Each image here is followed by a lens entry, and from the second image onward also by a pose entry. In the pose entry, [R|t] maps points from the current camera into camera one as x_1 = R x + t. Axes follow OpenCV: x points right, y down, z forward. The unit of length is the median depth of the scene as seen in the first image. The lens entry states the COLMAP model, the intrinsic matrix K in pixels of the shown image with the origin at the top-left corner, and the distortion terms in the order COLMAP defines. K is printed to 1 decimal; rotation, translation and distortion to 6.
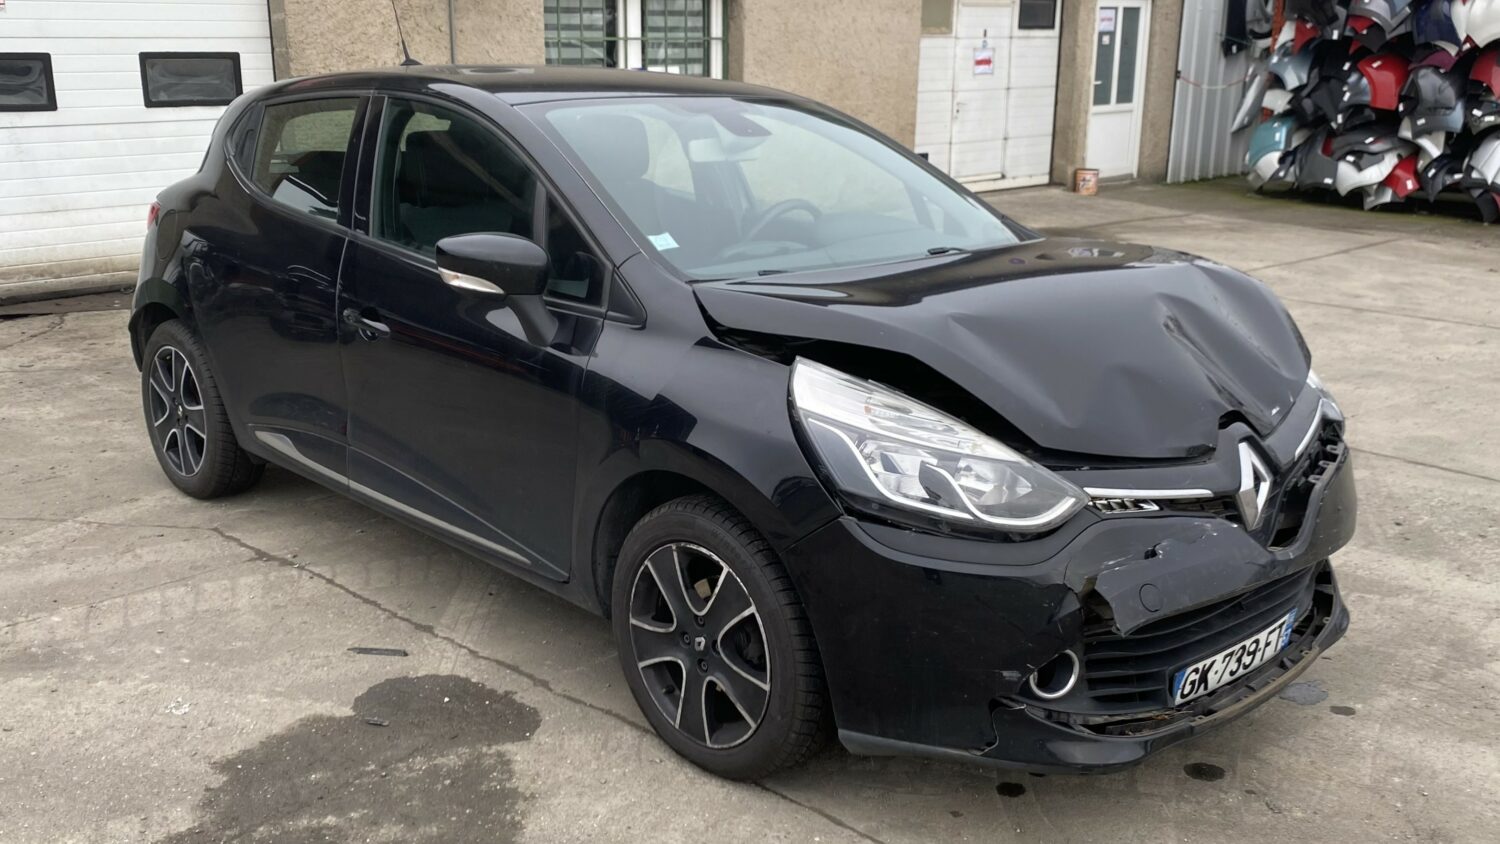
lens RADIAL K [[1377.2, 0, 711.7], [0, 1377.2, 421.8], [0, 0, 1]] dist [0.007805, -0.007607]
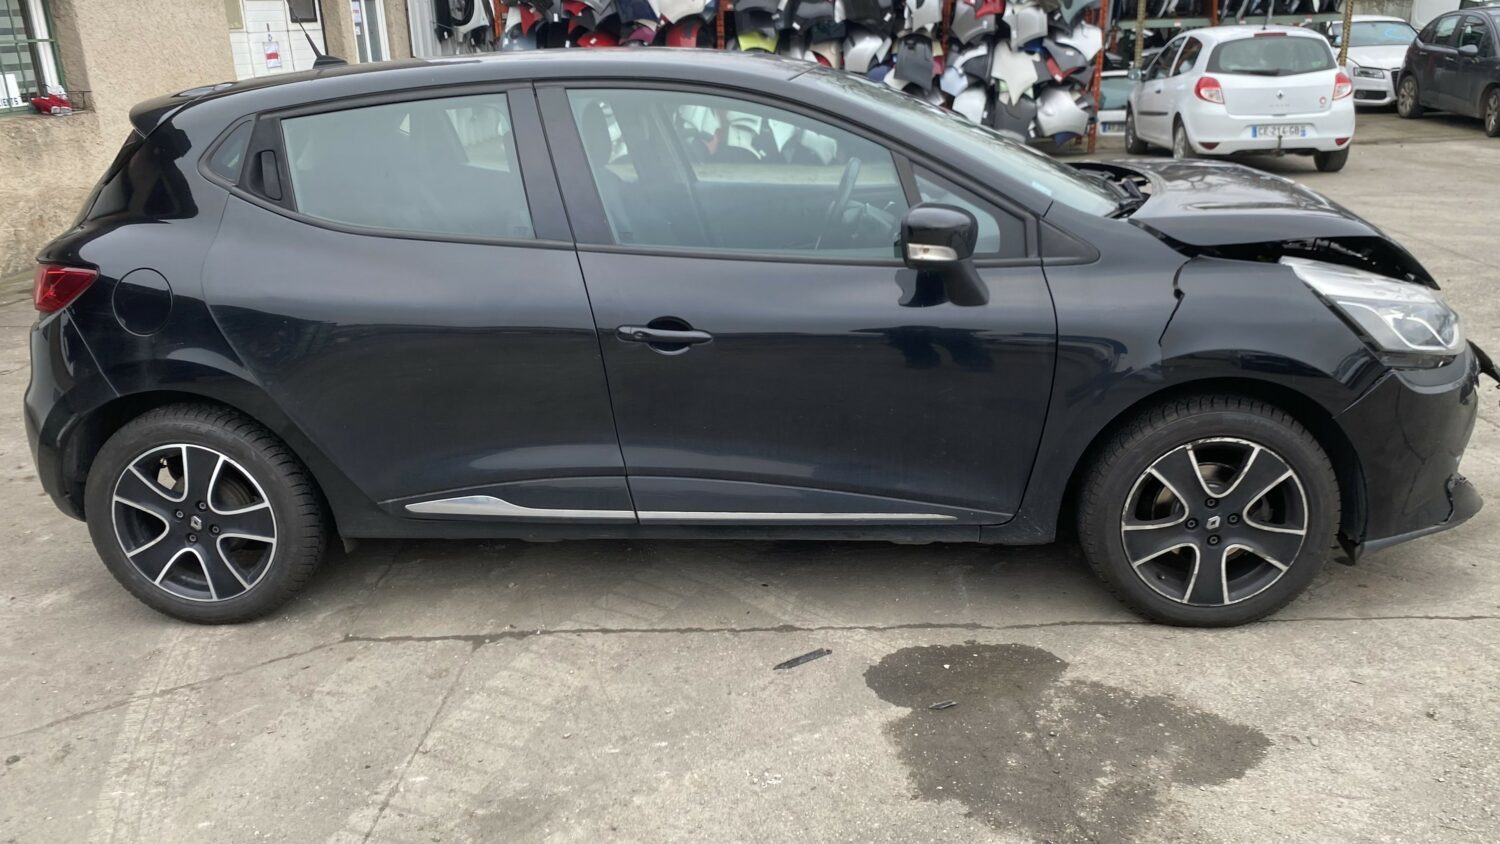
lens RADIAL K [[1247.7, 0, 670.4], [0, 1247.7, 477.9], [0, 0, 1]] dist [0.020856, -0.010288]
pose [[0.759206, -0.254145, 0.599180, -0.710698], [0.213550, 0.966916, 0.139537, -0.087448], [-0.614819, 0.022017, 0.788361, 0.324060]]
